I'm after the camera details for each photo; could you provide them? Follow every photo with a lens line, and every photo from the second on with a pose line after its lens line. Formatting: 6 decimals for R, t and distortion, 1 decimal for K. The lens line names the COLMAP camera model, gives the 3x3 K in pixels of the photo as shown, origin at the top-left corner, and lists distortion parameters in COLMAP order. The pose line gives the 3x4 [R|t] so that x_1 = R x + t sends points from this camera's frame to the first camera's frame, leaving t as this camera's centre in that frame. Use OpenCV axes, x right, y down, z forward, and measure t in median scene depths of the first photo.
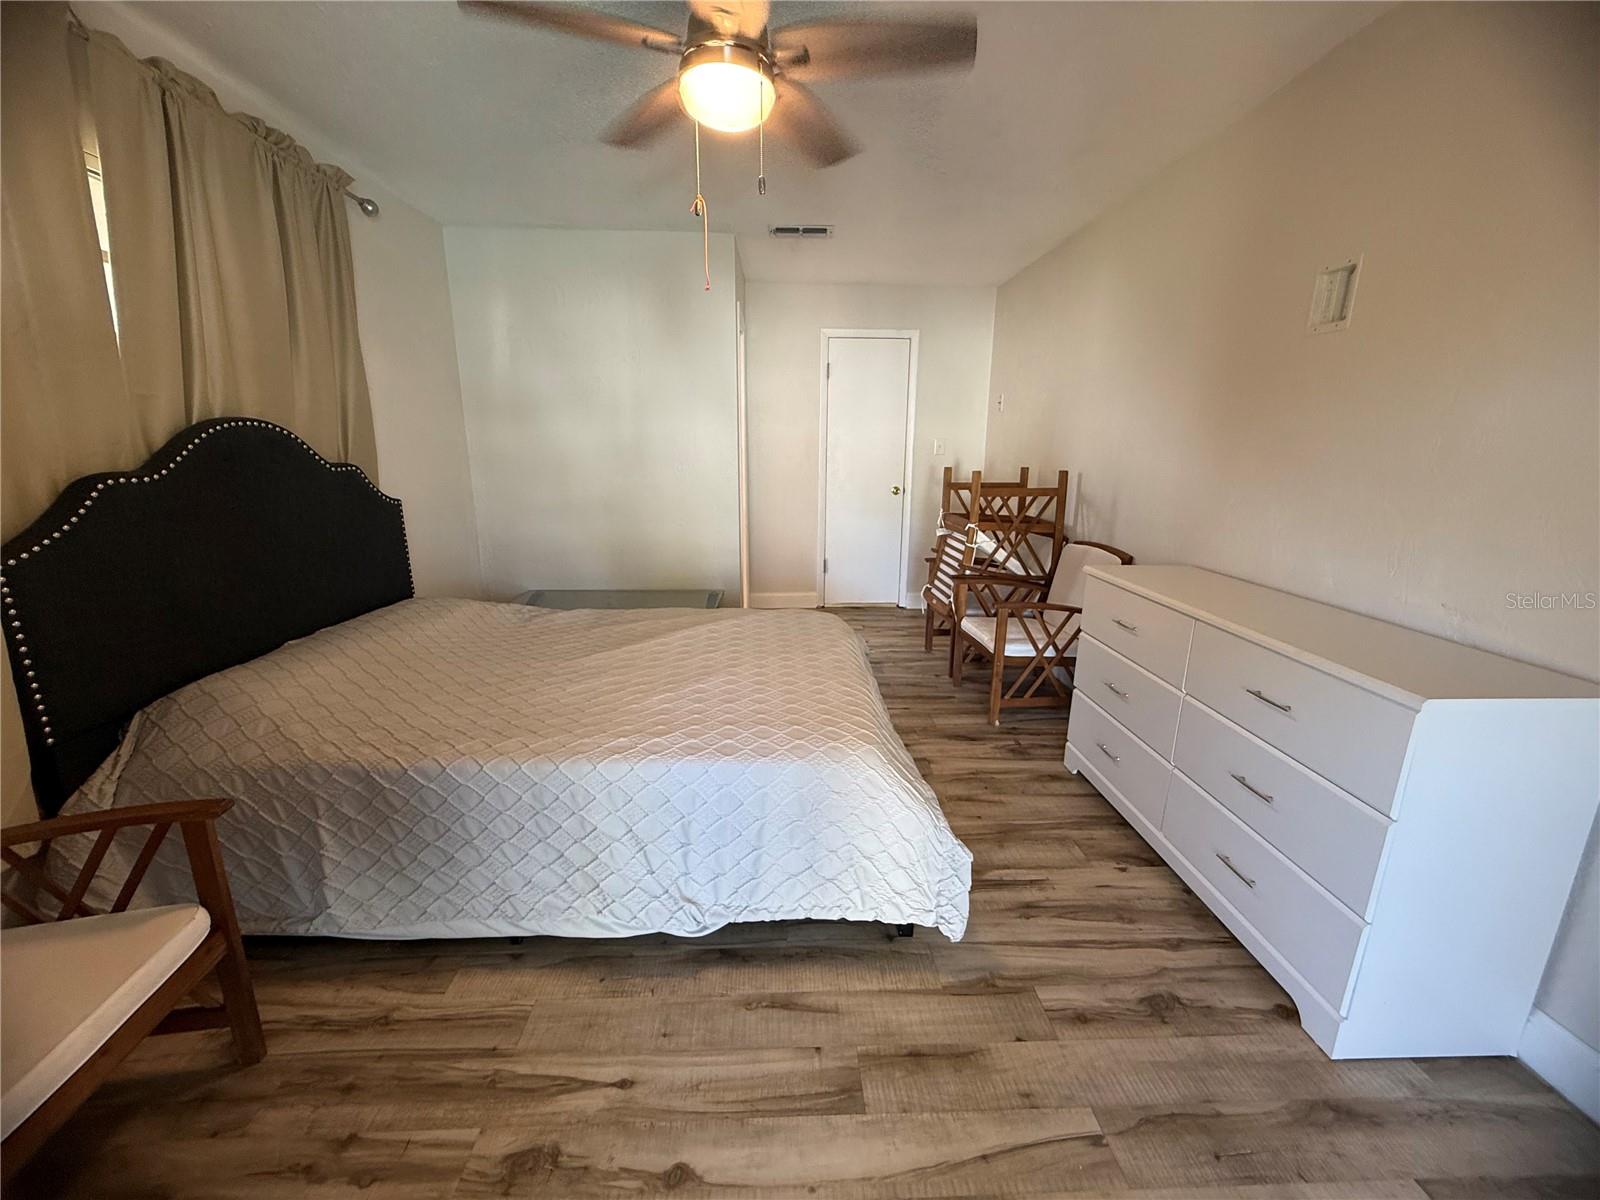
lens RADIAL K [[639.4, 0, 800.1], [0, 639.4, 599.4], [0, 0, 1]] dist [0.000208, -0.000088]
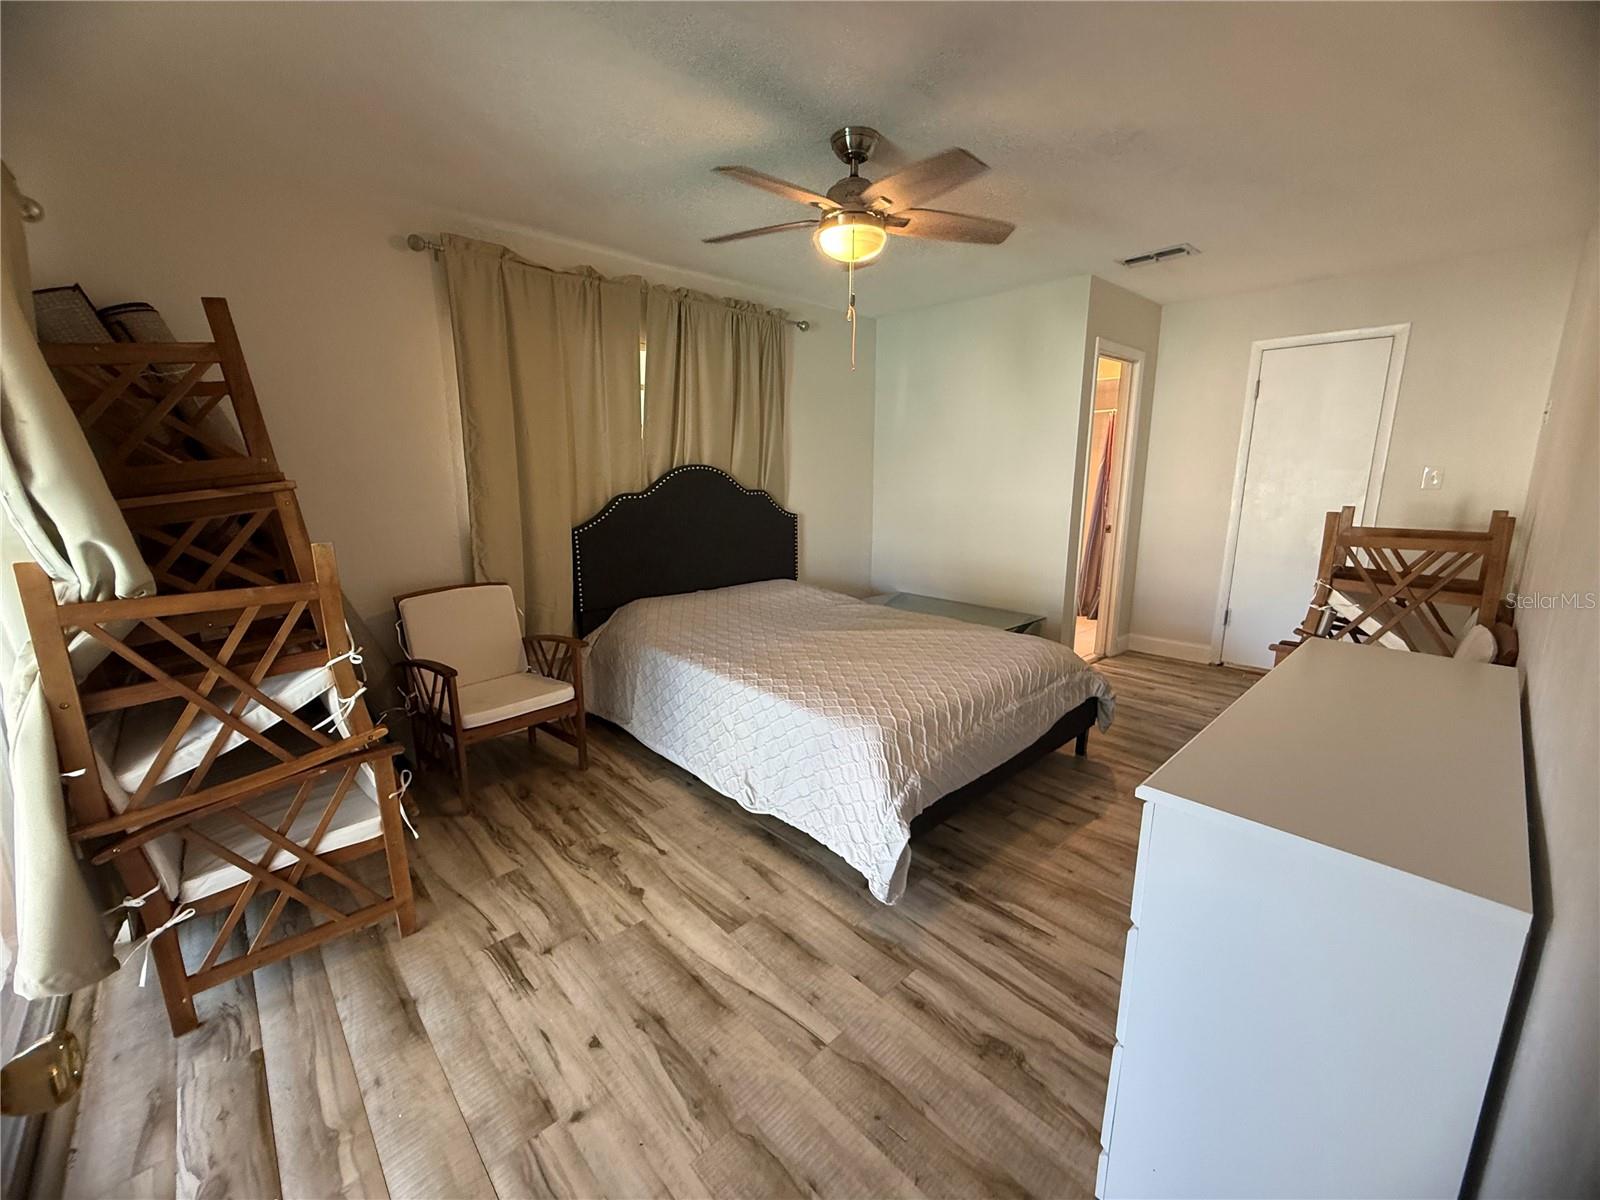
lens RADIAL K [[639.4, 0, 796.2], [0, 639.4, 600.4], [0, 0, 1]] dist [0.000208, -0.000088]
pose [[0.654241, 0.143143, -0.742616, 0.975929], [-0.171586, 0.984413, 0.038584, -0.030779], [0.736564, 0.102179, 0.668605, 0.040409]]
